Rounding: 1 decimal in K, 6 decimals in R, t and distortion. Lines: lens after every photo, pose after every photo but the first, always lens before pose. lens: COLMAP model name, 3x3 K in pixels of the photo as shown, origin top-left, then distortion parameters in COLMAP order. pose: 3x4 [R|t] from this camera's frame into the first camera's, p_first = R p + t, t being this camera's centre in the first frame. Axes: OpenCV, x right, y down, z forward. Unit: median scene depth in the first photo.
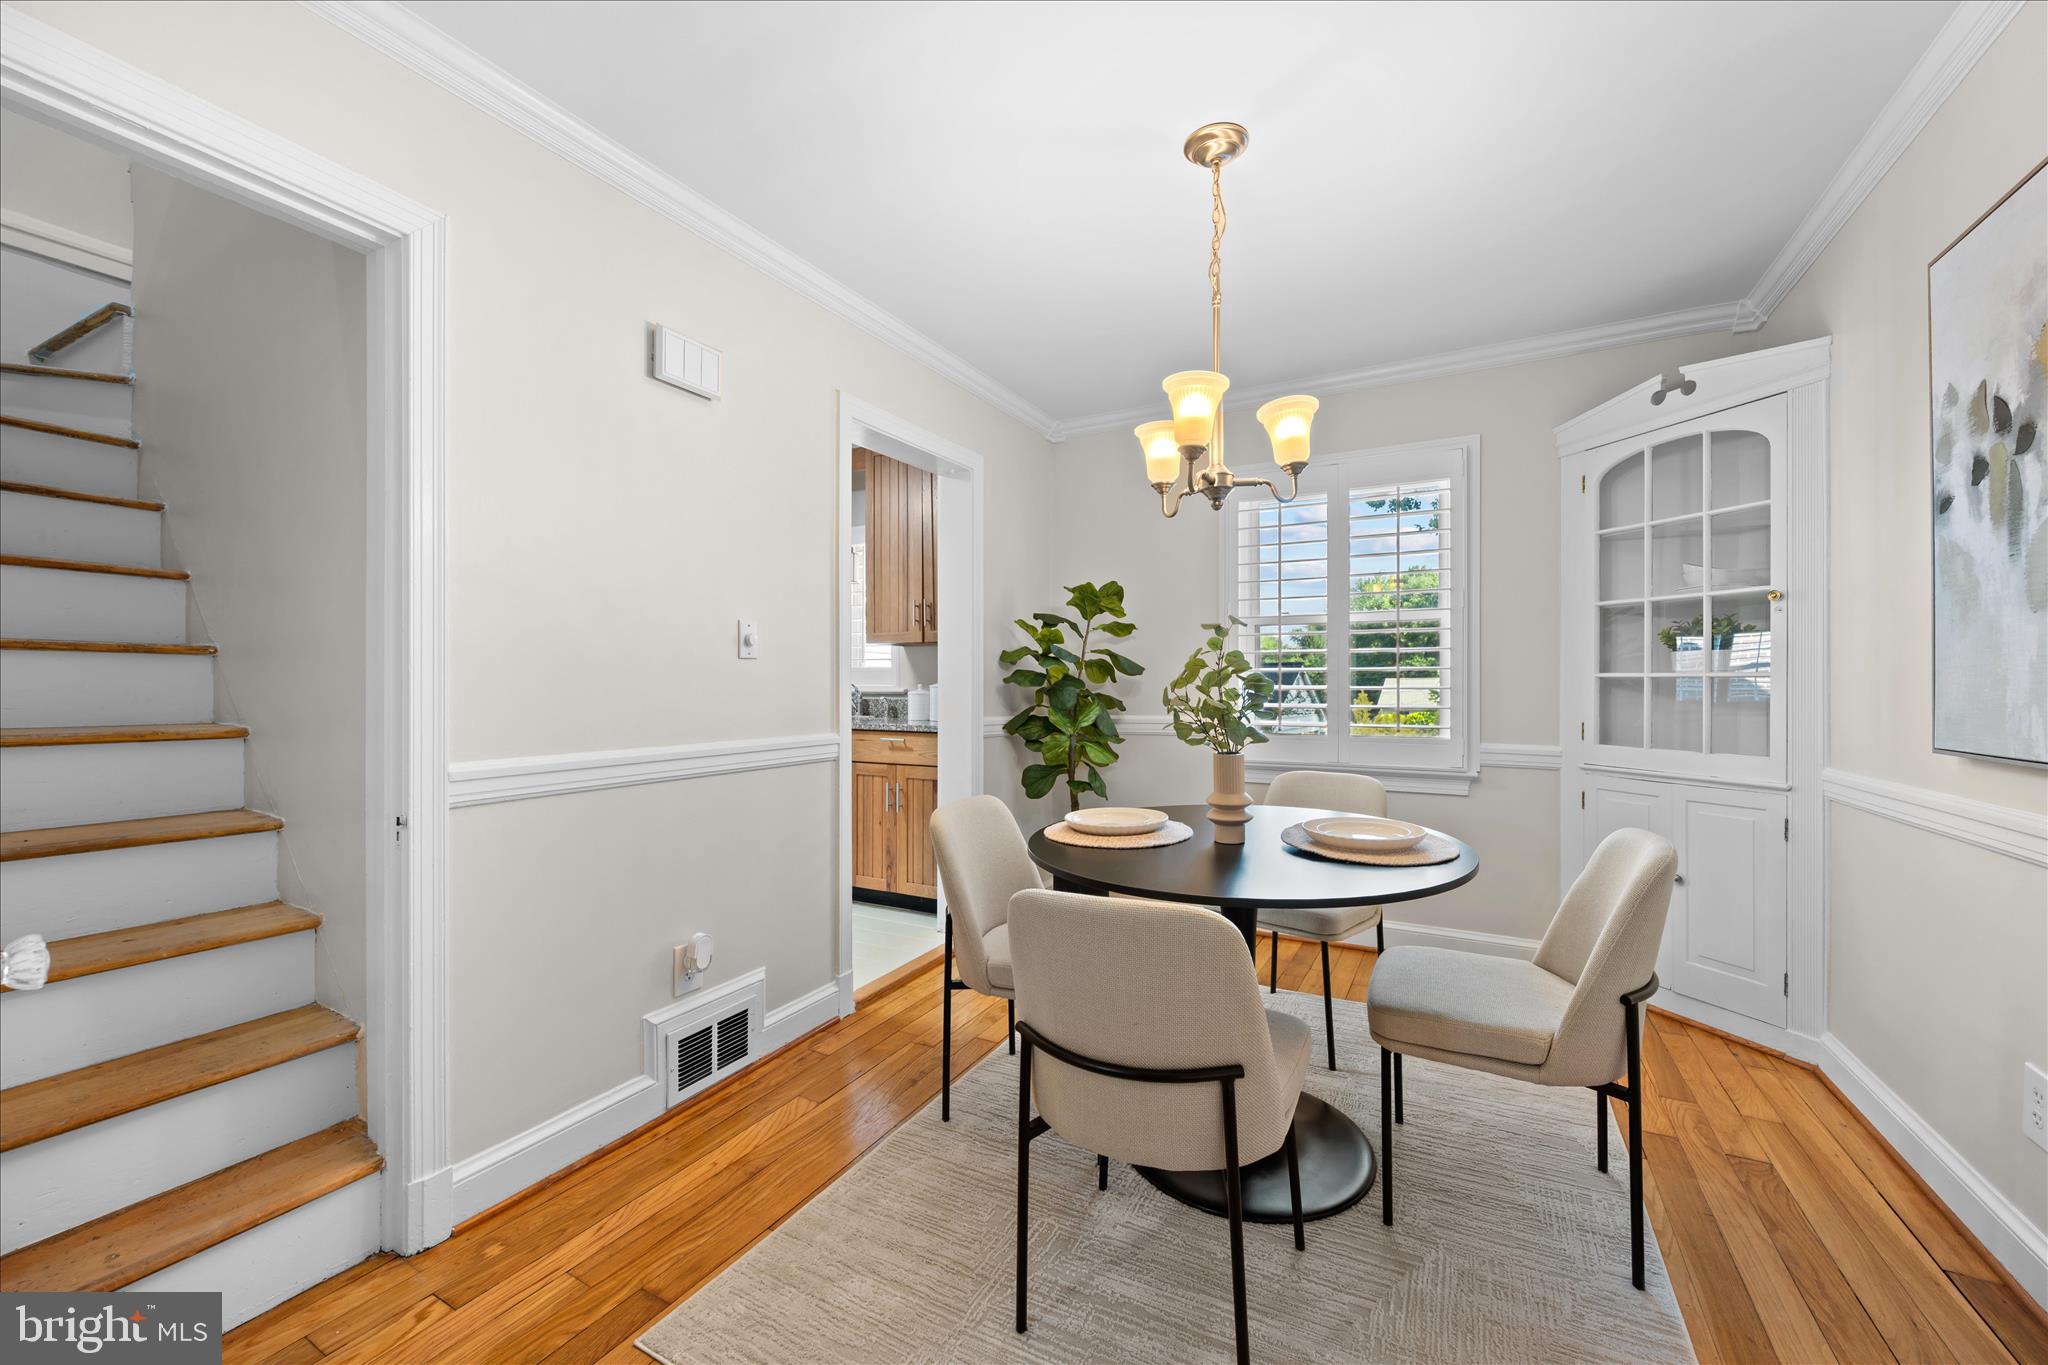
lens RADIAL K [[805.5, 0, 1024.0], [0, 805.5, 682.5], [0, 0, 1]] dist [-0.000081, -0.000001]
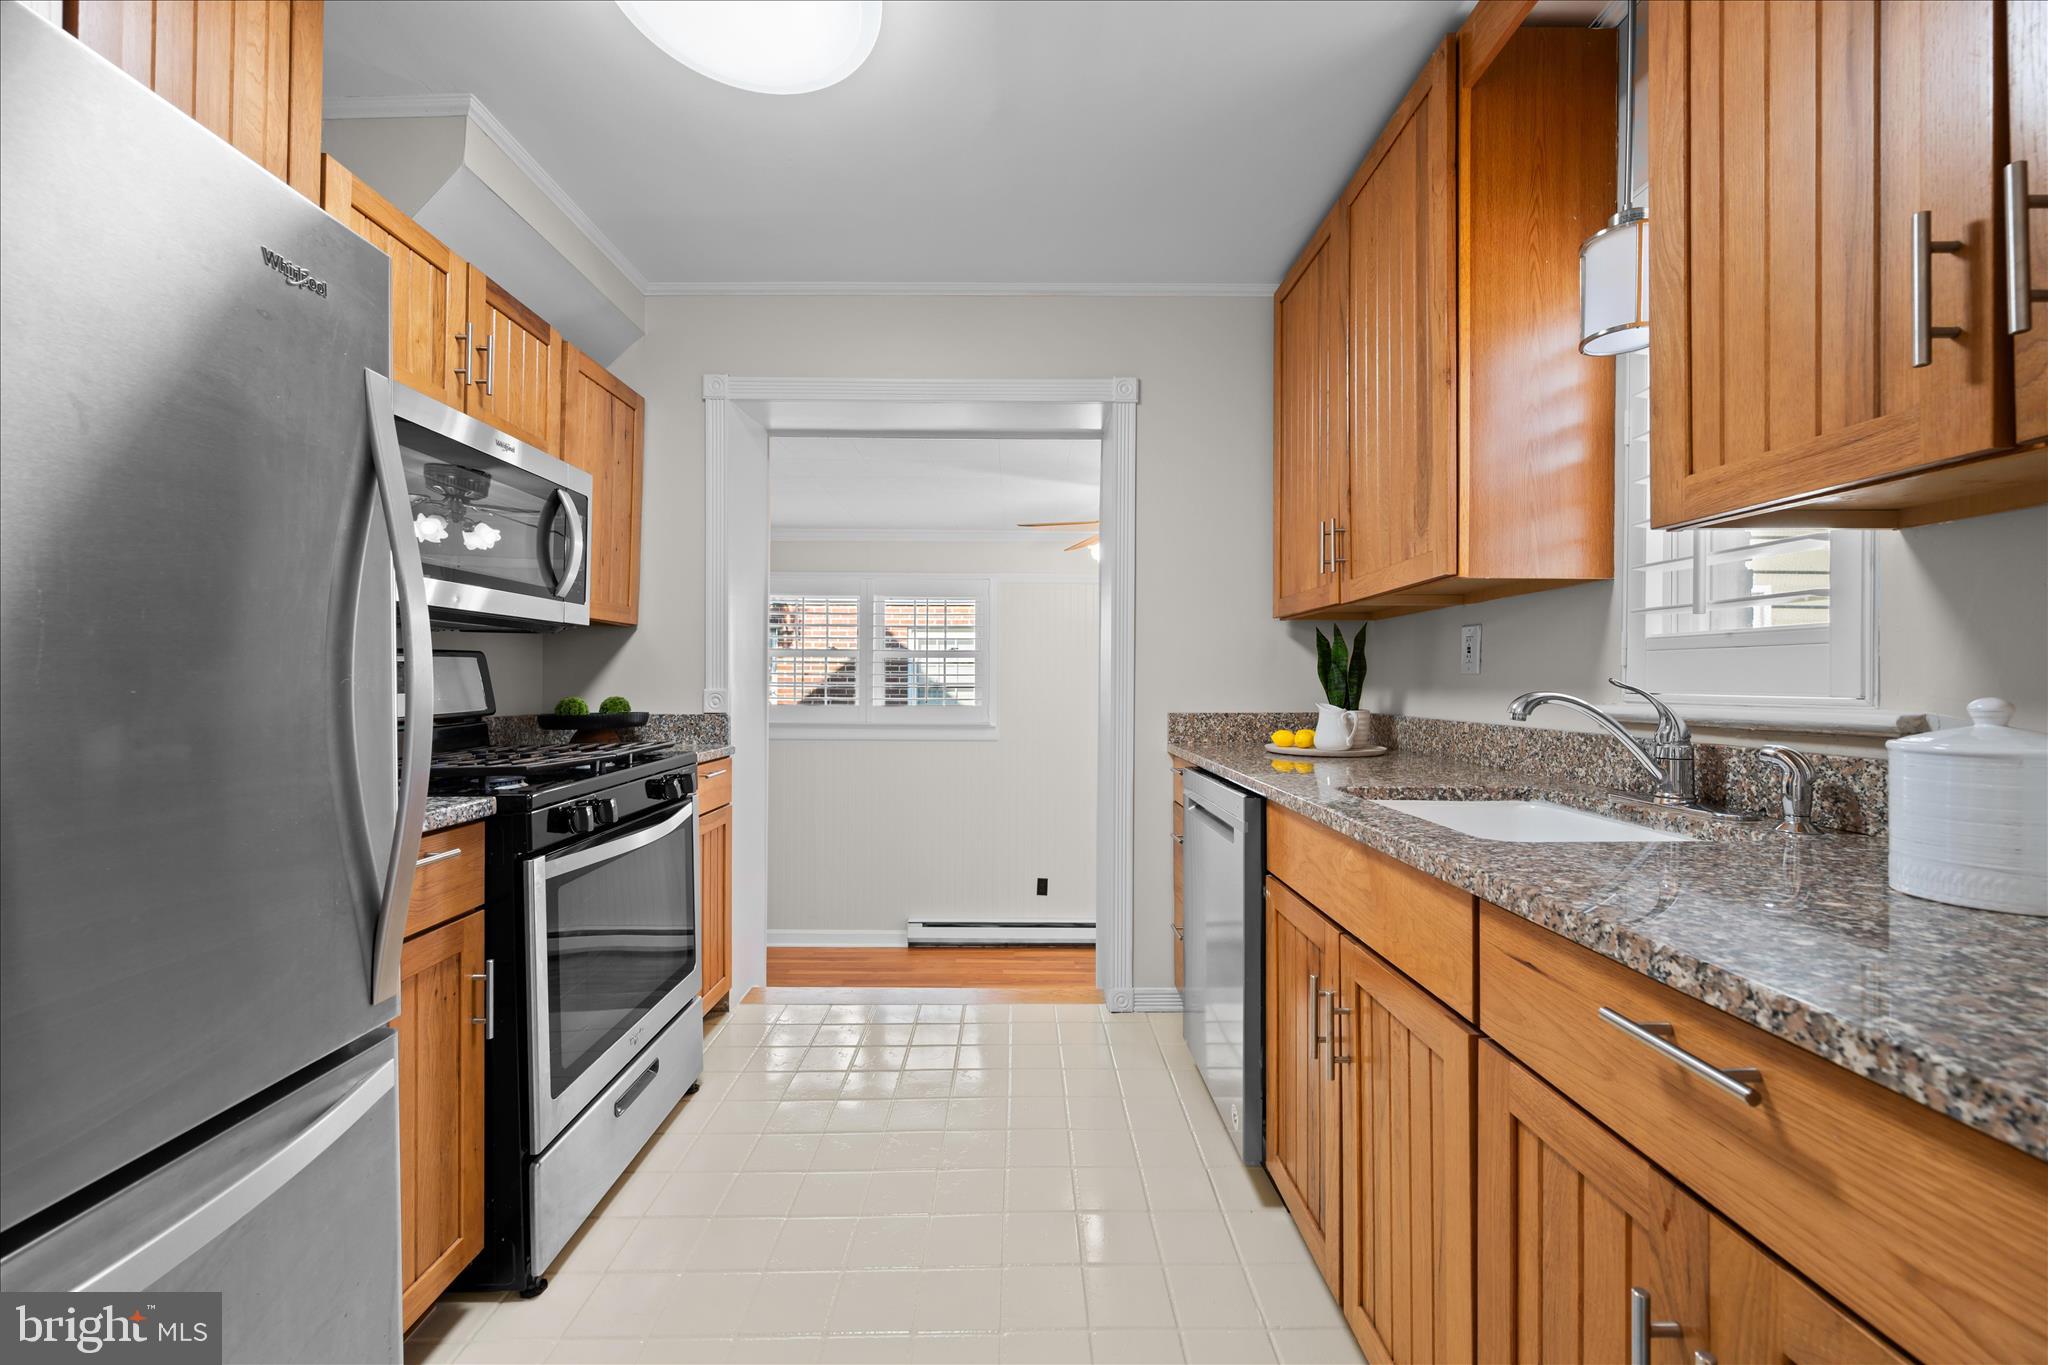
lens RADIAL K [[805.5, 0, 1024.0], [0, 805.5, 682.5], [0, 0, 1]] dist [-0.000081, -0.000001]
pose [[0.486610, -0.002439, -0.873616, -0.071926], [0.000418, 0.999997, -0.002559, -0.000240], [0.873619, 0.000880, 0.486609, 0.679943]]
